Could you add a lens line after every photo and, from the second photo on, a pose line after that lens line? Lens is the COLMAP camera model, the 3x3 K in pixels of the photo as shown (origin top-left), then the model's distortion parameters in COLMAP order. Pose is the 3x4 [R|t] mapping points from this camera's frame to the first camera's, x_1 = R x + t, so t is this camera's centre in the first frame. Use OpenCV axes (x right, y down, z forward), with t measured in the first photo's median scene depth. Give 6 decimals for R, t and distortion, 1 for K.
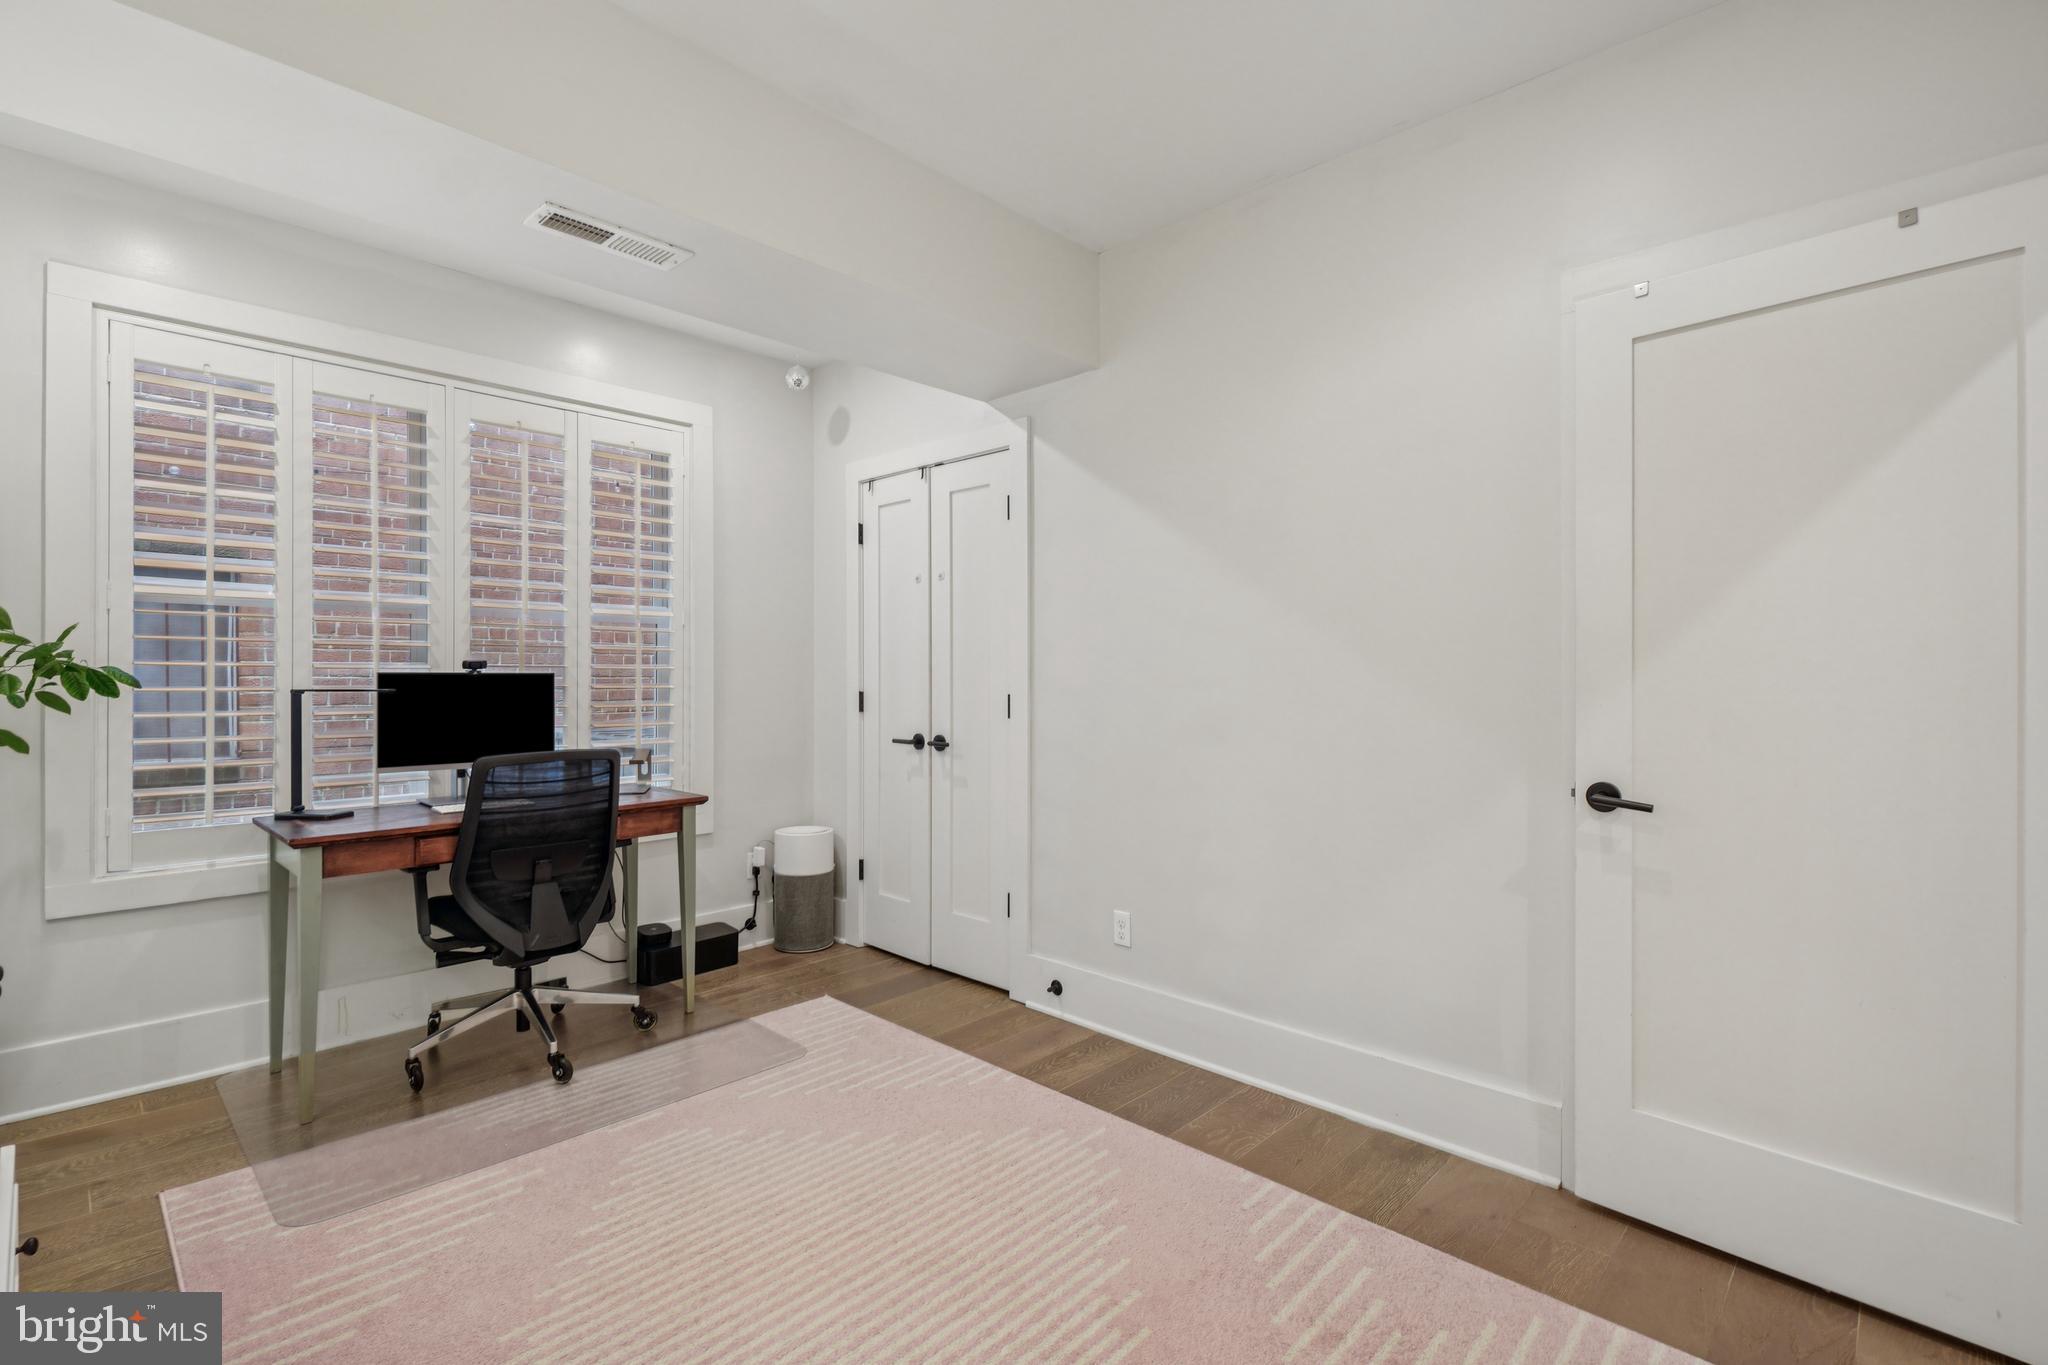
lens RADIAL K [[922.6, 0, 1052.8], [0, 922.6, 679.9], [0, 0, 1]] dist [0.000703, -0.000398]
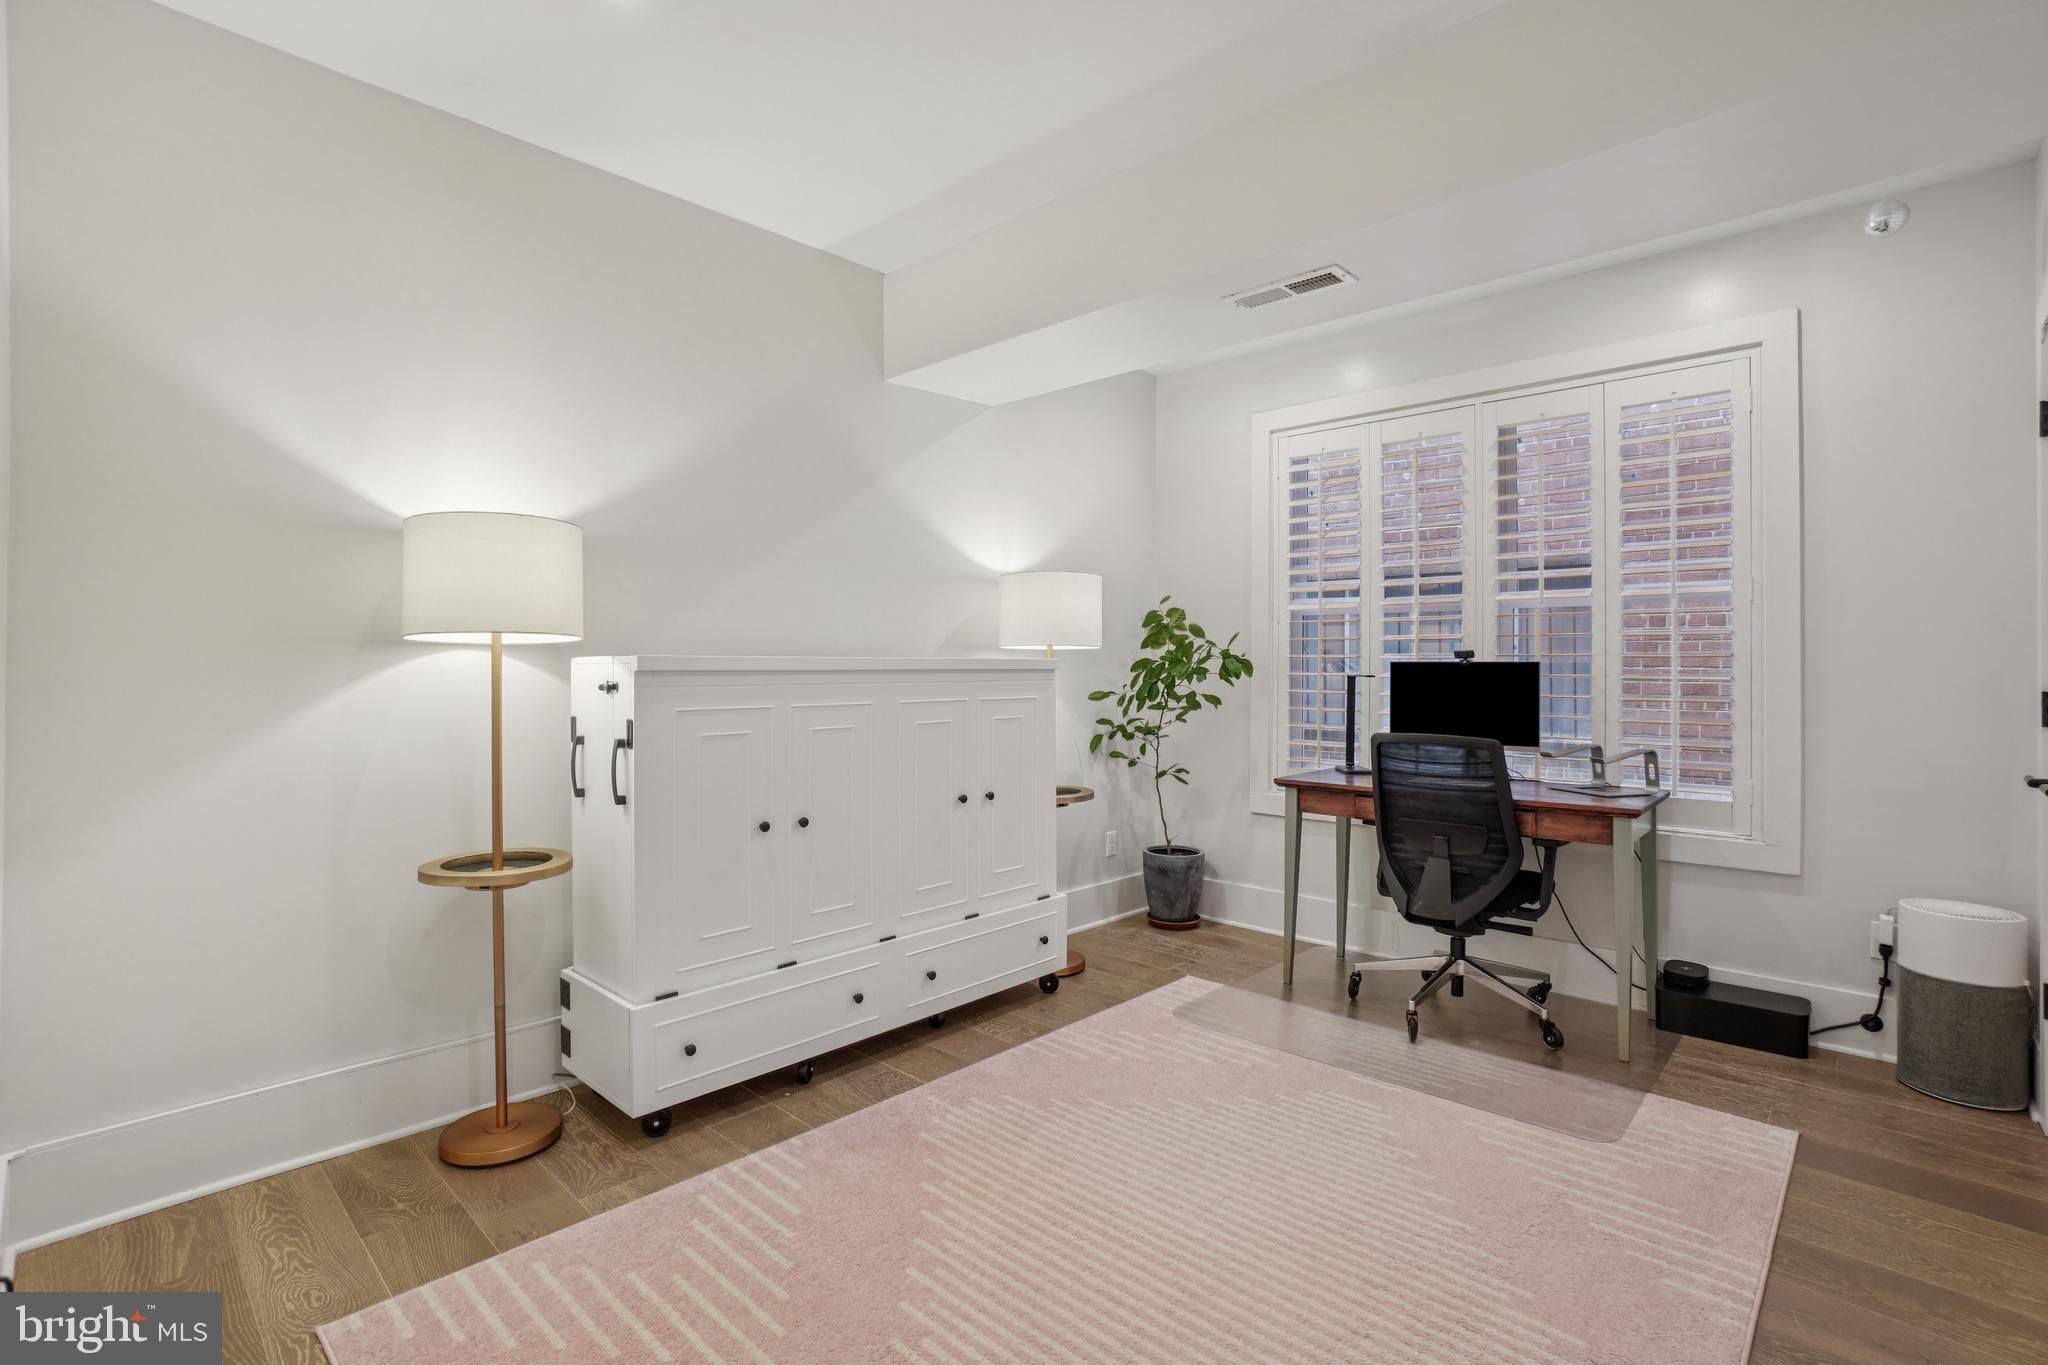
lens RADIAL K [[951.0, 0, 993.6], [0, 951.0, 679.3], [0, 0, 1]] dist [-0.028907, 0.022243]
pose [[-0.010732, 0.012333, -0.999866, 0.499885], [-0.006615, 0.999901, 0.012405, 0.002751], [0.999921, 0.006747, -0.010649, 0.449945]]
